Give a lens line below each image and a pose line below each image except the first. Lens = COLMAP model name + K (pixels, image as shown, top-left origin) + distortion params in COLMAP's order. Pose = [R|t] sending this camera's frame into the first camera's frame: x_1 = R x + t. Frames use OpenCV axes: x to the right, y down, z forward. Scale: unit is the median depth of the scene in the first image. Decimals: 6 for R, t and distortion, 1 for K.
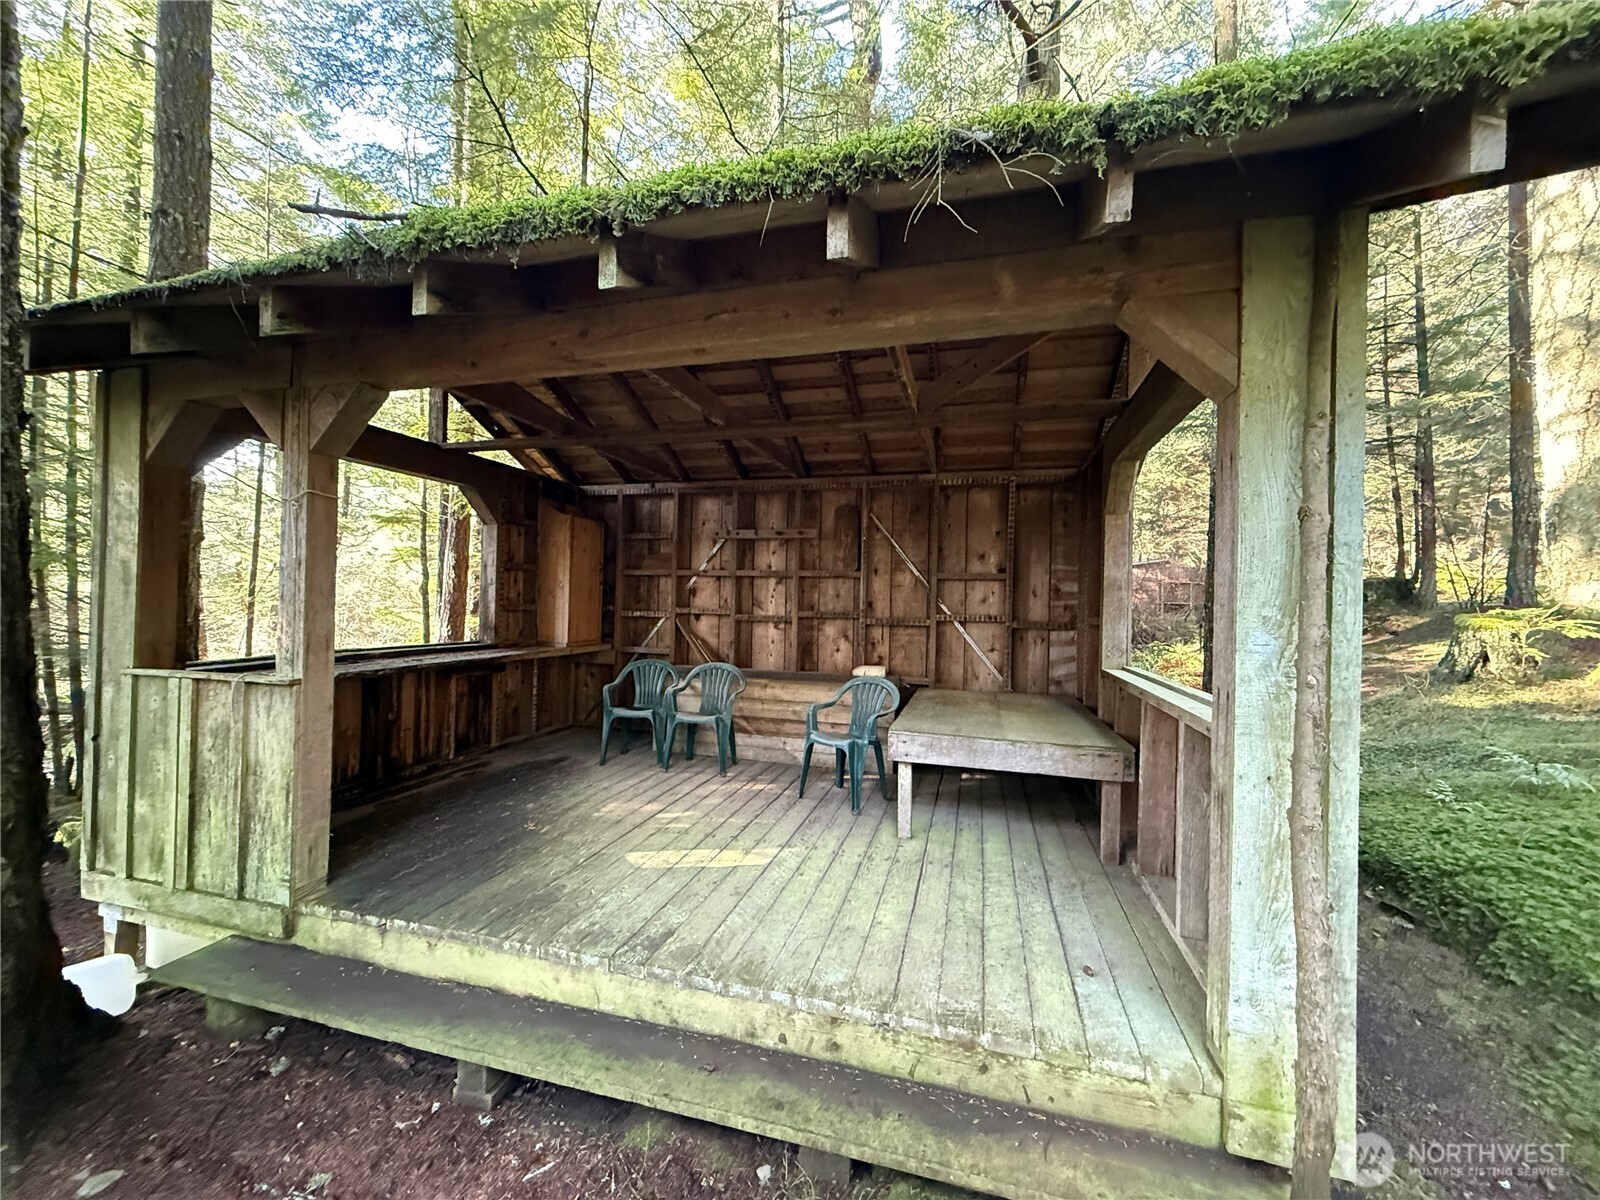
lens RADIAL K [[634.4, 0, 792.5], [0, 634.4, 597.0], [0, 0, 1]] dist [-0.002072, 0.000758]
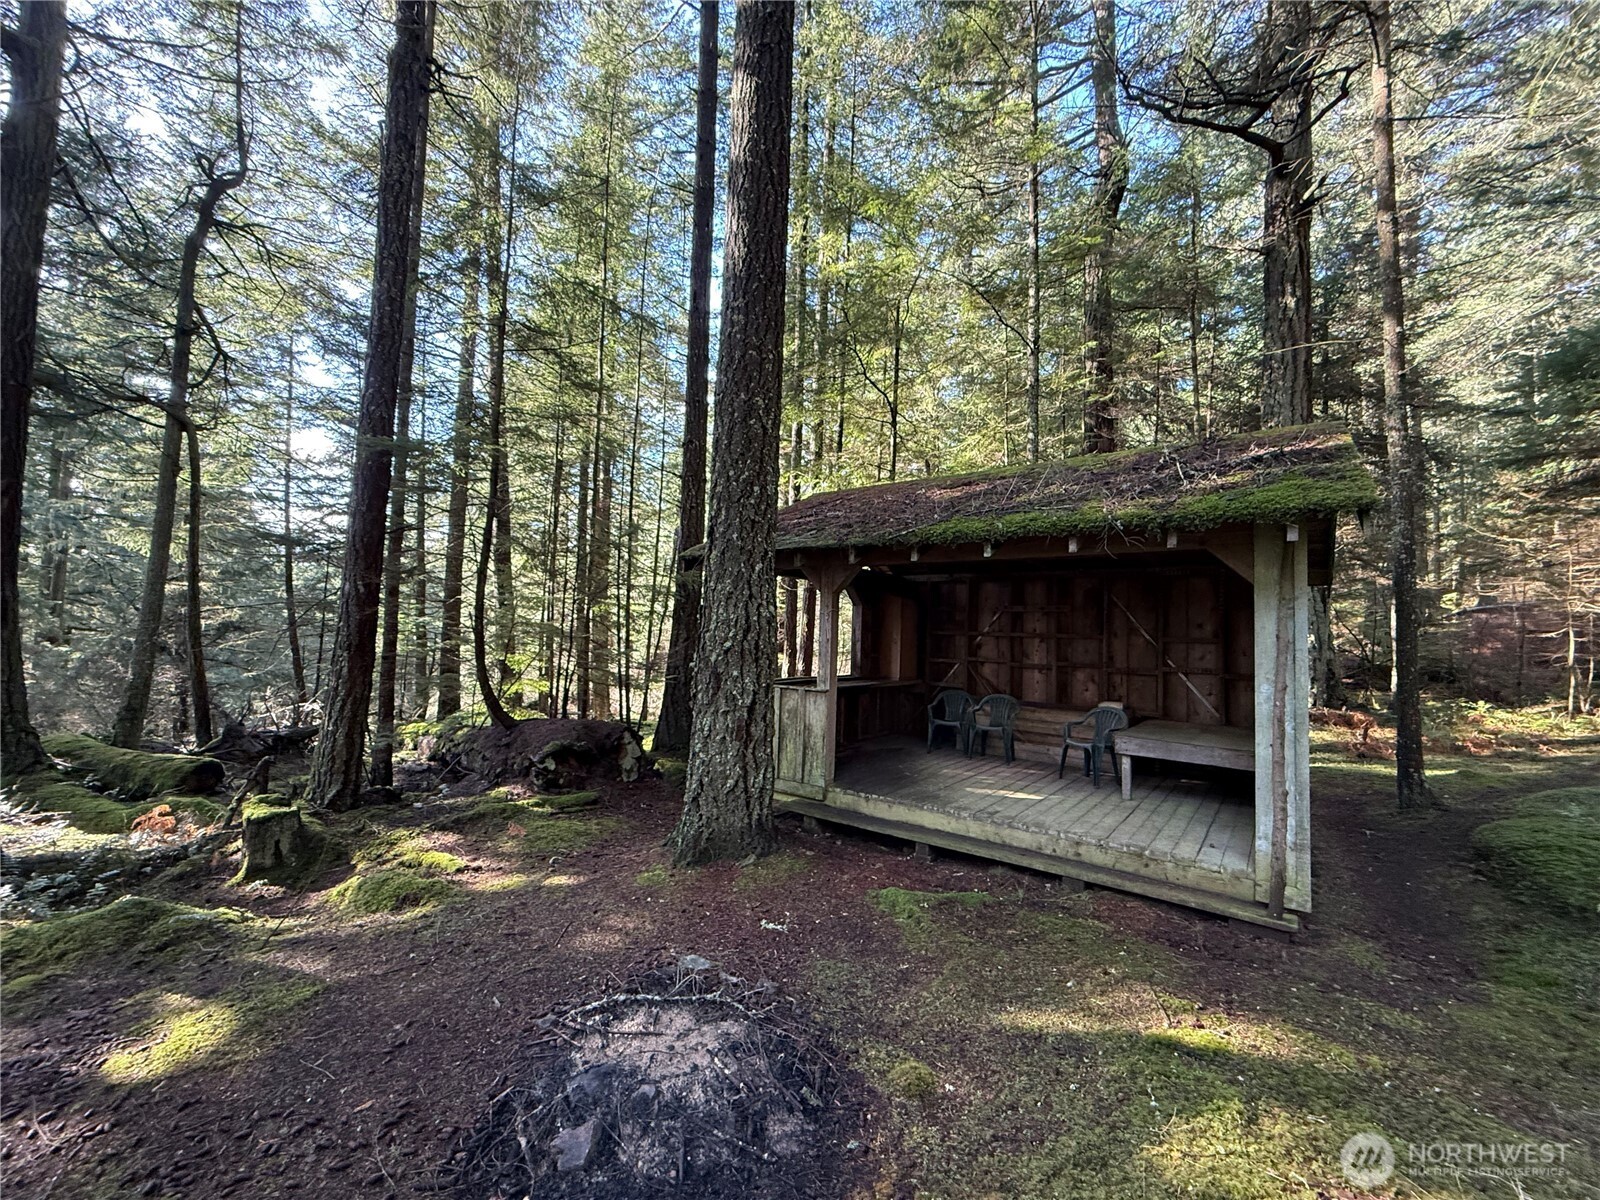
lens RADIAL K [[634.4, 0, 792.5], [0, 634.4, 597.0], [0, 0, 1]] dist [-0.002072, 0.000758]
pose [[0.928883, -0.010976, -0.370210, -0.019030], [-0.011281, 0.998258, -0.057903, -0.050346], [0.370201, 0.057962, 0.927142, -0.835594]]
